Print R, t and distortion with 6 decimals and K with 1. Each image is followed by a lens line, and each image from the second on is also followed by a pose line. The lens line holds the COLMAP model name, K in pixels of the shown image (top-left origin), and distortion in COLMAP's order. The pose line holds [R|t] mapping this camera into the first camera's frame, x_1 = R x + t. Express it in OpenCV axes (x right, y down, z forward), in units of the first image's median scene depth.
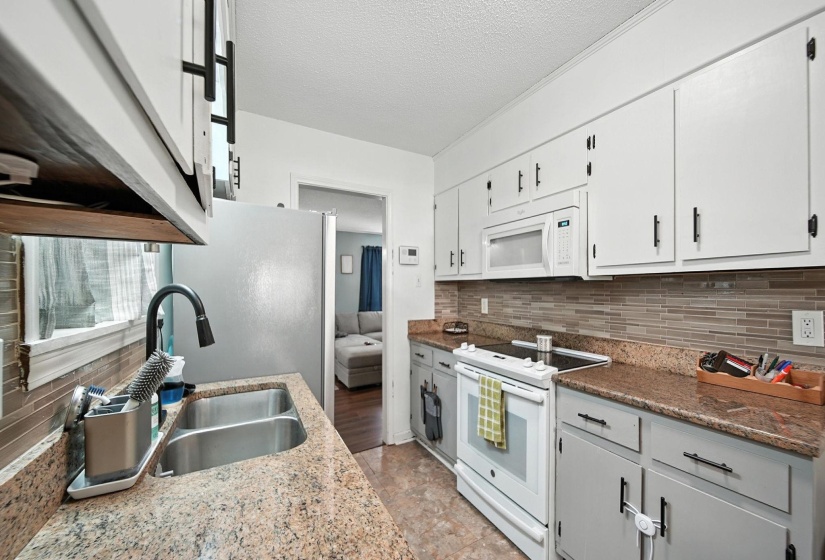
lens RADIAL K [[290.9, 0, 402.3], [0, 290.9, 290.6], [0, 0, 1]] dist [-0.000689, -0.000068]
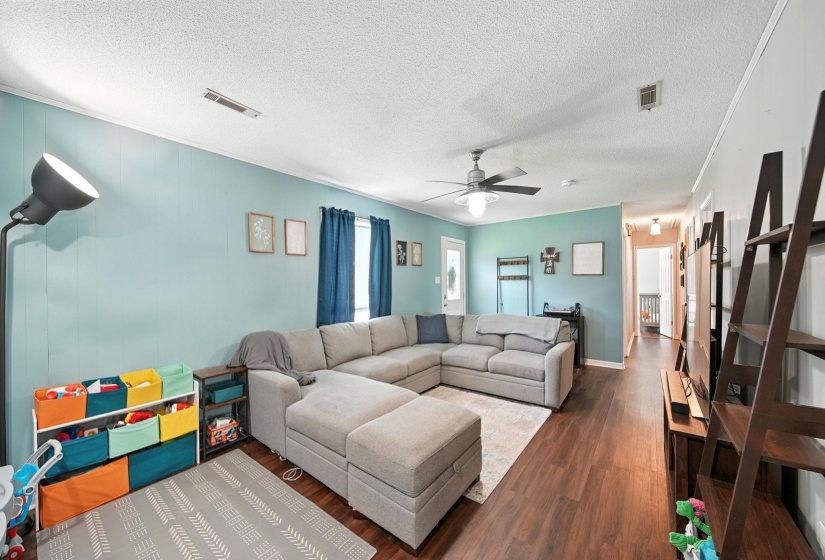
lens RADIAL K [[297.3, 0, 406.8], [0, 297.3, 288.5], [0, 0, 1]] dist [0.000220, 0.000001]
pose [[0.913521, -0.017428, 0.406417, -0.505161], [0.010855, 0.999770, 0.018473, -0.015745], [-0.406646, -0.012464, 0.913501, 0.948172]]
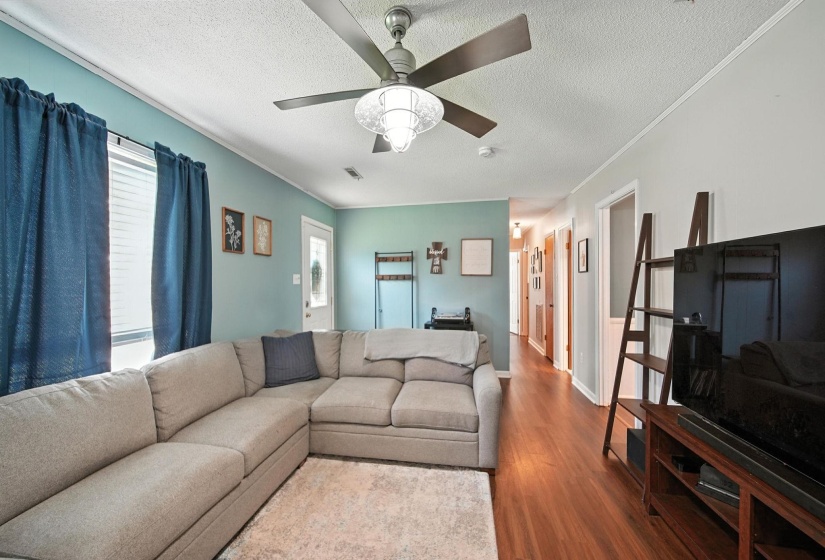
lens RADIAL K [[297.3, 0, 406.8], [0, 297.3, 288.5], [0, 0, 1]] dist [0.000220, 0.000001]
pose [[0.612617, -0.017275, 0.790191, -0.265681], [0.005790, 0.999832, 0.017369, -0.012157], [-0.790358, -0.006065, 0.612615, 1.461000]]
